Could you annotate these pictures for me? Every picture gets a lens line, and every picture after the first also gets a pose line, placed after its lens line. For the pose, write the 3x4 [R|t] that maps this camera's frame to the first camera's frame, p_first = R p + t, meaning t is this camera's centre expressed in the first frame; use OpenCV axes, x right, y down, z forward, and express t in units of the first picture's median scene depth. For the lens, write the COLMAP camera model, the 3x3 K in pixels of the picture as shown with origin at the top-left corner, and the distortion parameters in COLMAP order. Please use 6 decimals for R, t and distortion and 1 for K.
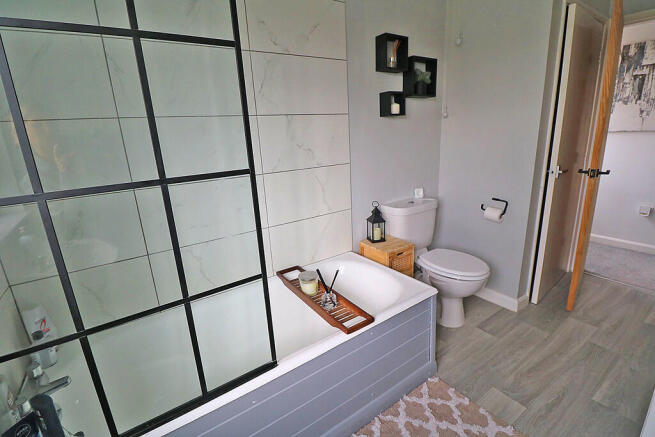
lens RADIAL K [[303.6, 0, 324.4], [0, 303.6, 213.6], [0, 0, 1]] dist [0.000653, -0.012665]
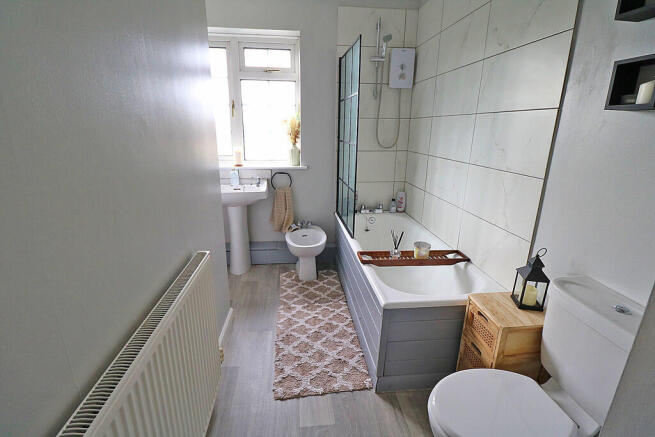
lens RADIAL K [[303.6, 0, 324.4], [0, 303.6, 213.6], [0, 0, 1]] dist [0.000653, -0.012665]
pose [[-0.476592, 0.278138, -0.833966, 1.033321], [-0.206701, 0.886586, 0.413812, -0.311418], [0.854480, 0.369600, -0.365048, 0.962009]]
